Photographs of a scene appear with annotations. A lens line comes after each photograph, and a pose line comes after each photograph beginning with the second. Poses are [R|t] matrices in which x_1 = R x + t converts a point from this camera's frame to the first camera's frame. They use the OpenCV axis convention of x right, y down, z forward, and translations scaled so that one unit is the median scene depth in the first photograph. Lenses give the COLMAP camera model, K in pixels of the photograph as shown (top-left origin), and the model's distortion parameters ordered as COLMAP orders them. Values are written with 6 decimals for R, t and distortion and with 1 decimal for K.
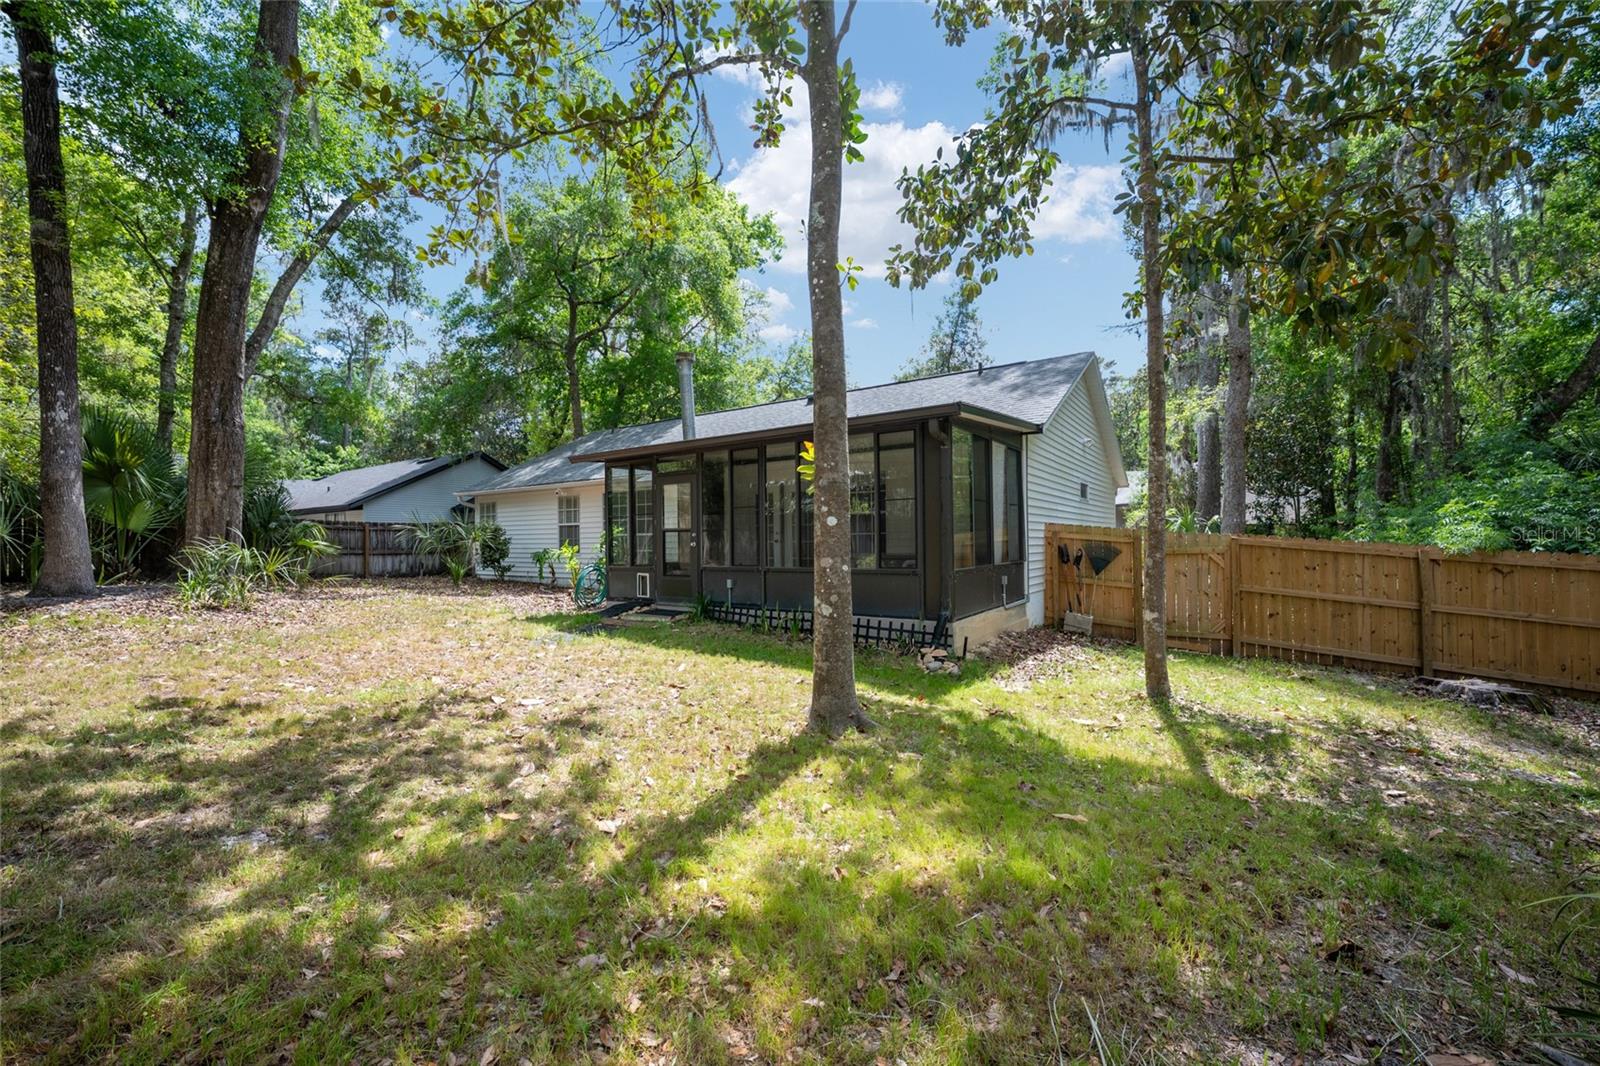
lens RADIAL K [[644.6, 0, 796.9], [0, 644.6, 538.4], [0, 0, 1]] dist [-0.029072, 0.004678]
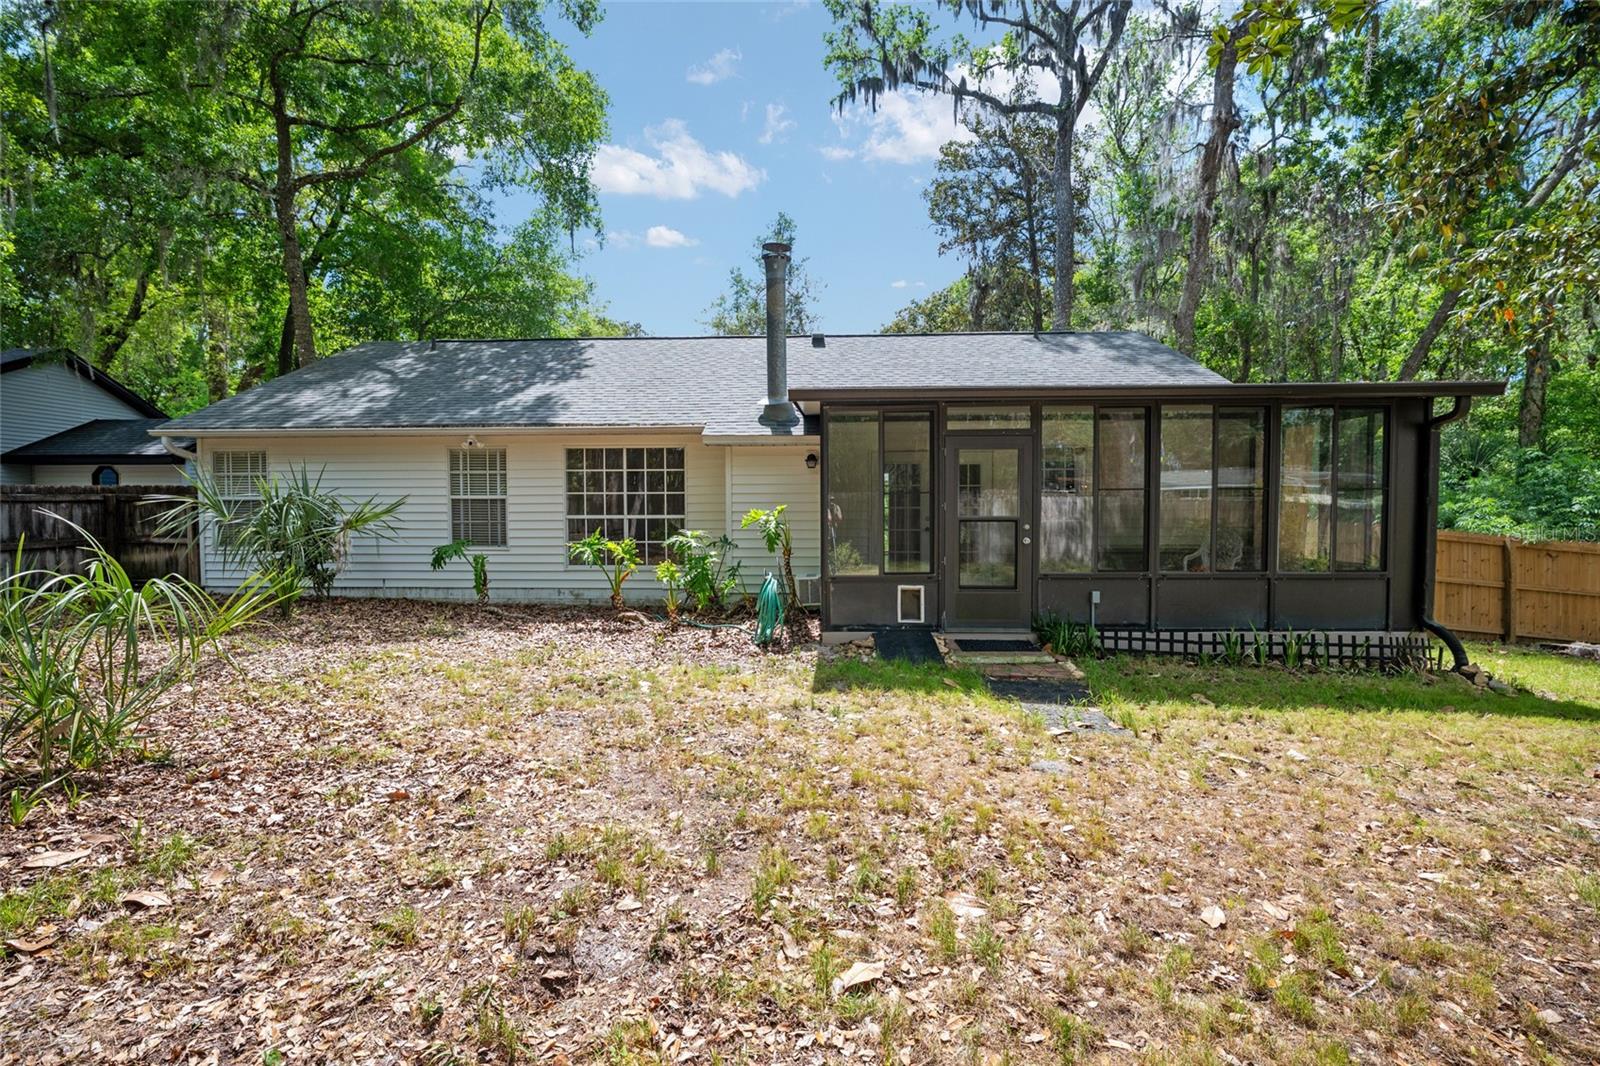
lens RADIAL K [[698.3, 0, 803.9], [0, 698.3, 529.1], [0, 0, 1]] dist [0.001601, -0.000084]
pose [[0.850382, -0.007115, 0.526118, -0.726481], [-0.008309, 0.999602, 0.026948, -0.020779], [-0.526100, -0.027288, 0.849985, 0.481188]]
